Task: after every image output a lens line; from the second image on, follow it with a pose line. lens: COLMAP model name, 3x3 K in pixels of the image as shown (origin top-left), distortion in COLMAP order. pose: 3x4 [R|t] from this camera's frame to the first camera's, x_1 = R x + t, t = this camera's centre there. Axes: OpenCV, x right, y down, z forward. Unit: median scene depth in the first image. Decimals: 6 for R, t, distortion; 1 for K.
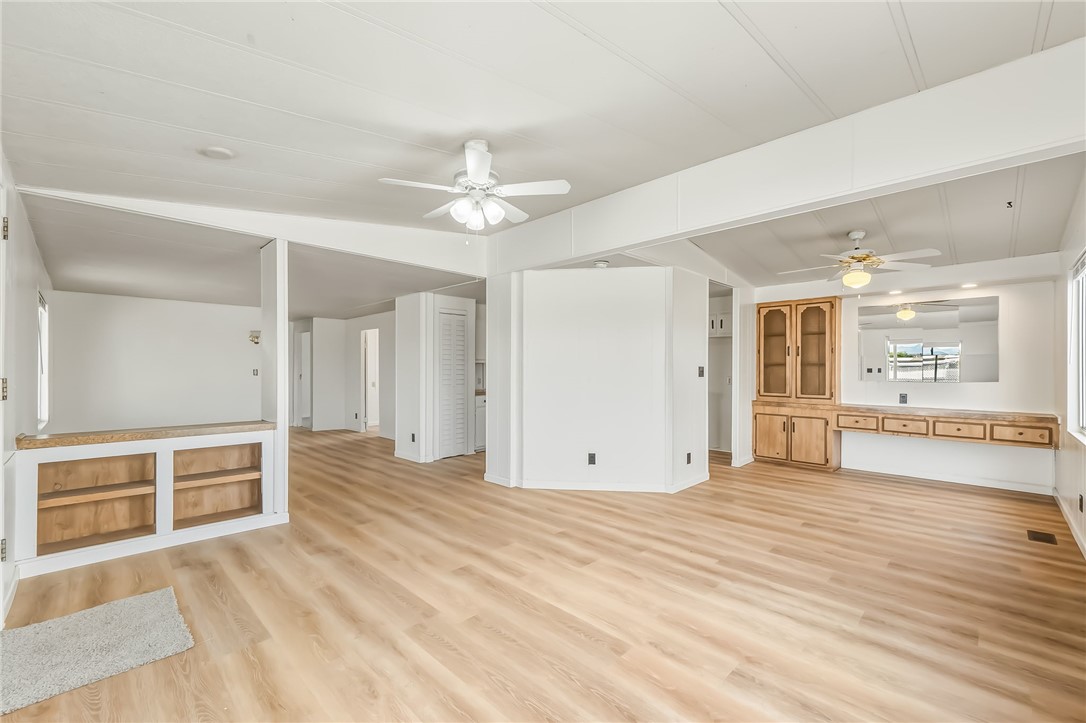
lens RADIAL K [[454.9, 0, 541.4], [0, 454.9, 367.8], [0, 0, 1]] dist [0.000773, 0.000164]
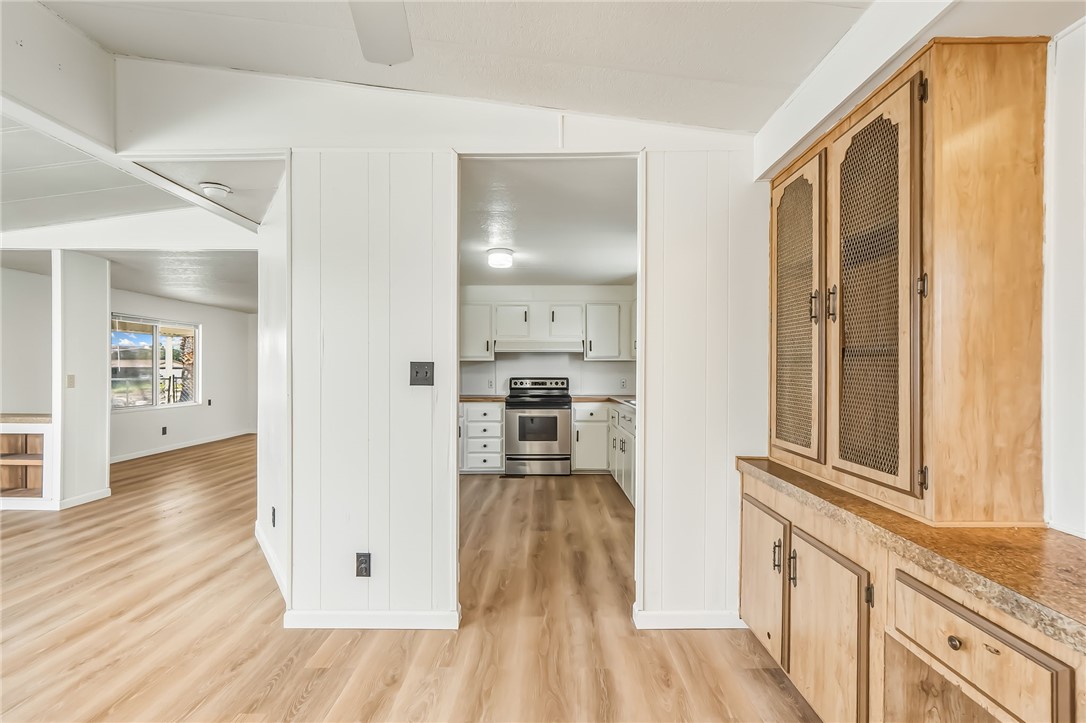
lens RADIAL K [[460.8, 0, 541.6], [0, 460.8, 367.7], [0, 0, 1]] dist [-0.000012, 0.000221]
pose [[0.697754, -0.000940, -0.716337, 0.830275], [0.001288, 0.999999, -0.000058, 0.002337], [0.716336, -0.000882, 0.697754, 0.858621]]
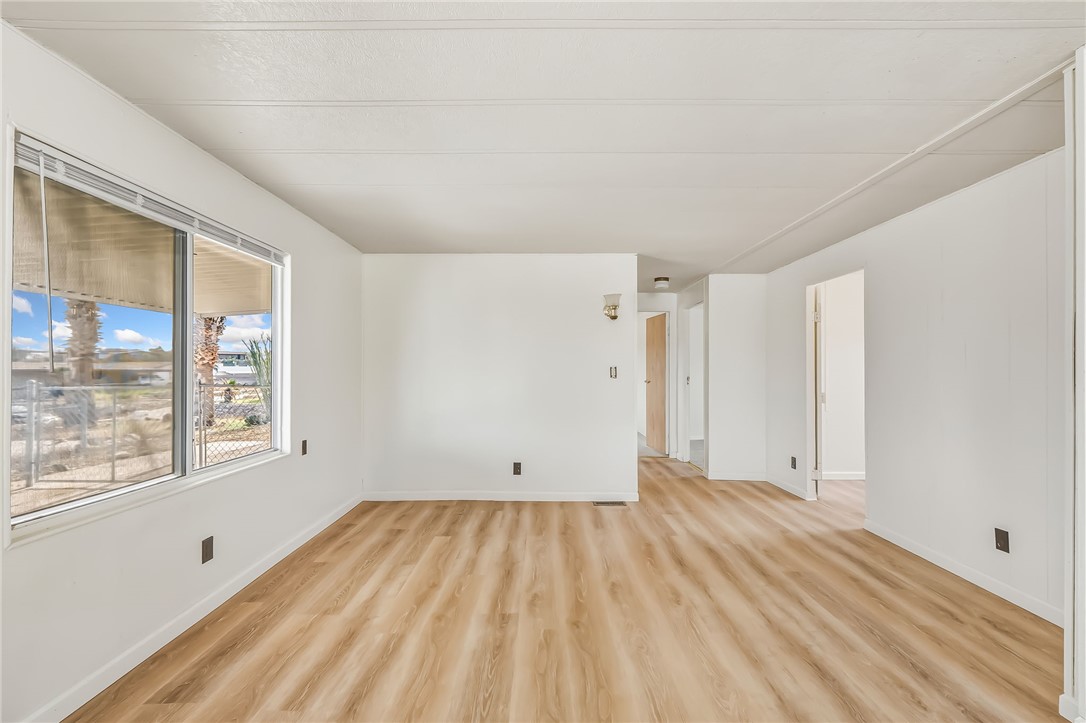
lens RADIAL K [[454.9, 0, 541.4], [0, 454.9, 367.8], [0, 0, 1]] dist [0.000773, 0.000164]
pose [[0.701231, -0.003112, -0.712927, -0.502943], [0.000826, 0.999993, -0.003552, 0.010796], [0.712933, 0.001902, 0.701229, 0.936835]]
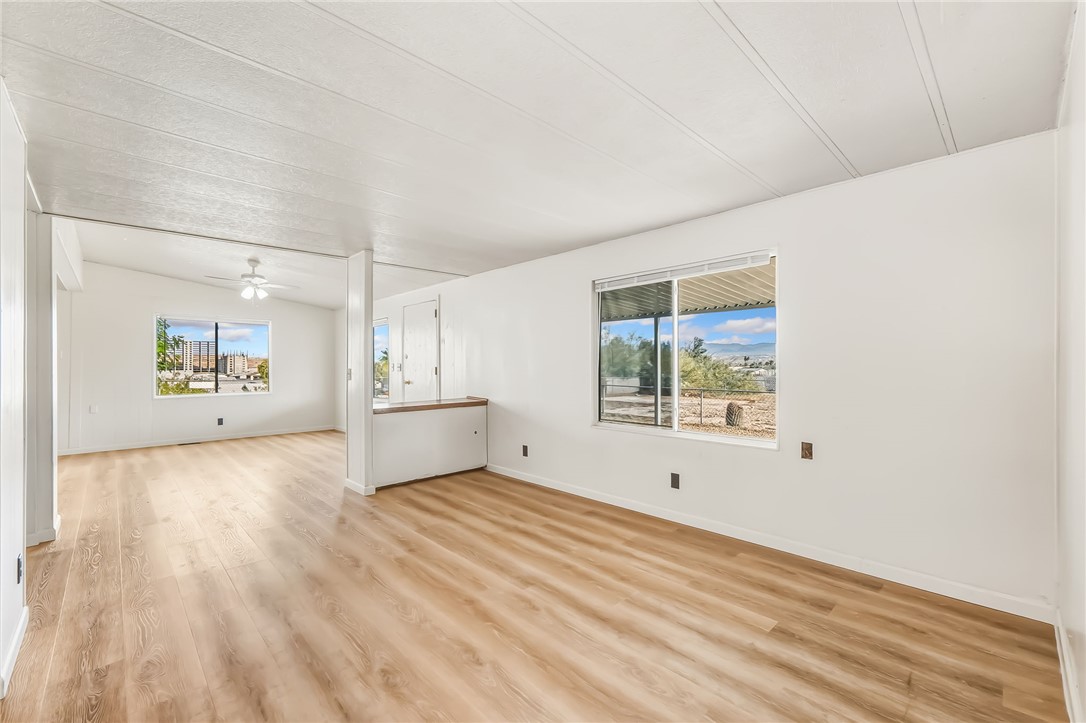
lens RADIAL K [[450.7, 0, 543.1], [0, 450.7, 364.9], [0, 0, 1]] dist [0.001754, 0.000104]
pose [[-0.999742, 0.004172, 0.022310, -0.911638], [0.004039, 0.999974, -0.006011, 0.014892], [-0.022334, -0.005919, -0.999733, 1.801170]]
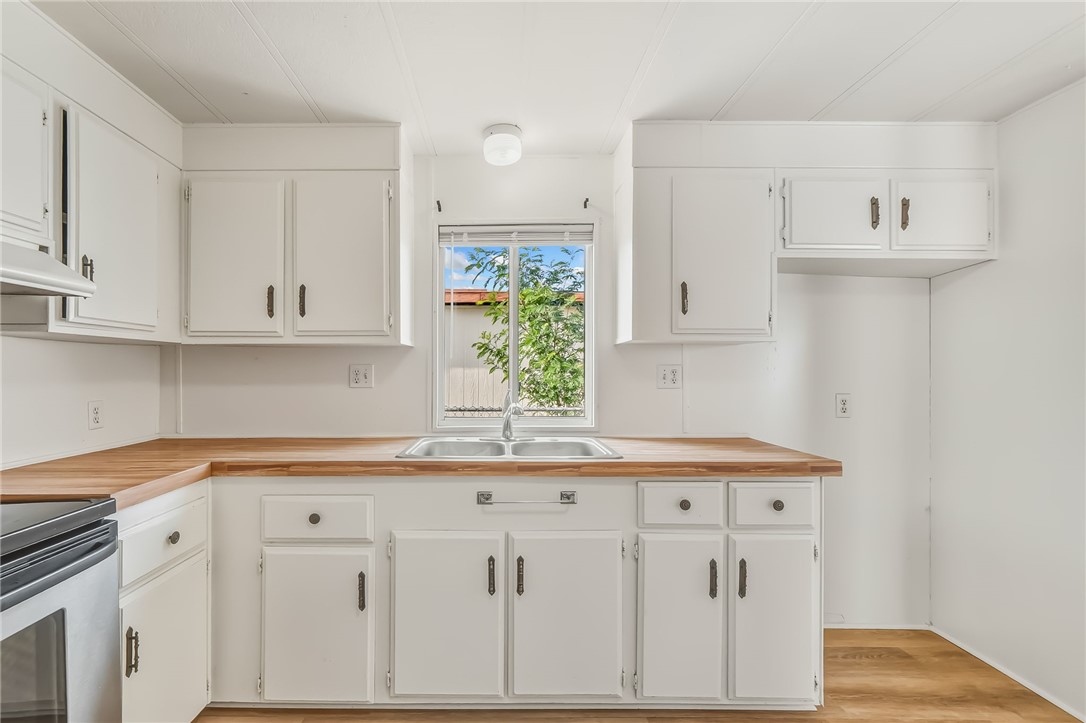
lens RADIAL K [[488.6, 0, 513.1], [0, 488.6, 365.1], [0, 0, 1]] dist [0.002028, 0.000459]
pose [[0.709924, 0.006331, 0.704250, -0.005390], [-0.005692, 0.999979, -0.003252, 0.003935], [-0.704255, -0.001700, 0.709945, 1.378804]]
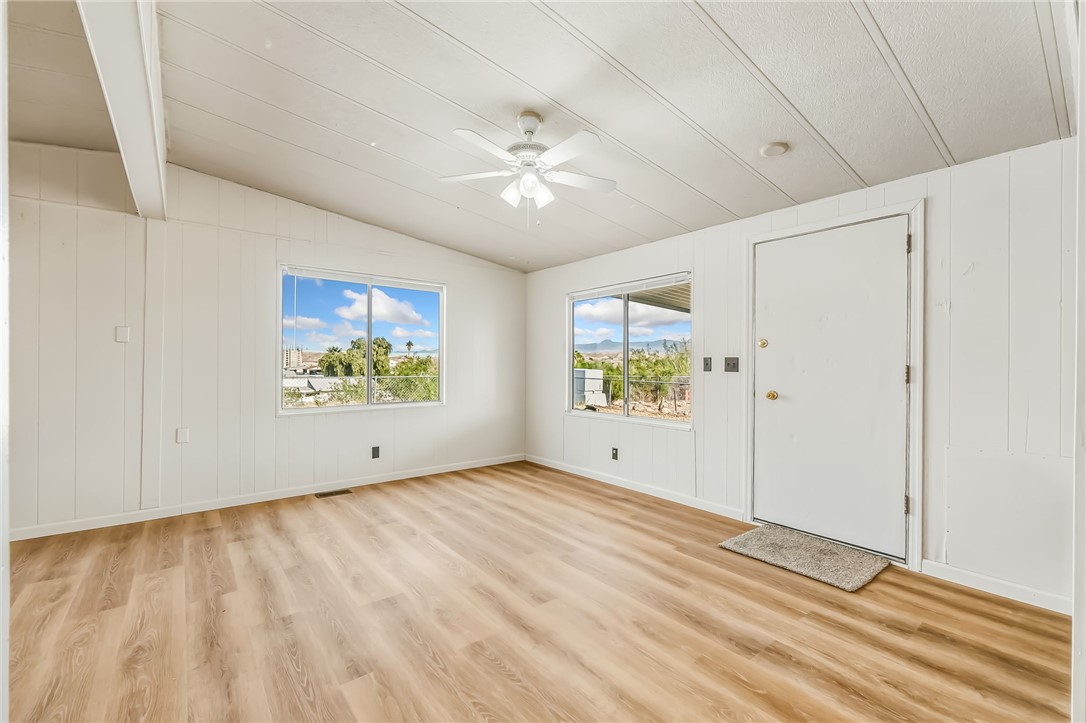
lens RADIAL K [[459.1, 0, 544.8], [0, 459.1, 361.5], [0, 0, 1]] dist [0.000223, 0.000005]
pose [[-0.993473, -0.005661, 0.113925, -0.166216], [-0.006079, 0.999976, -0.003327, 0.010597], [-0.113903, -0.003998, -0.993484, 1.126389]]
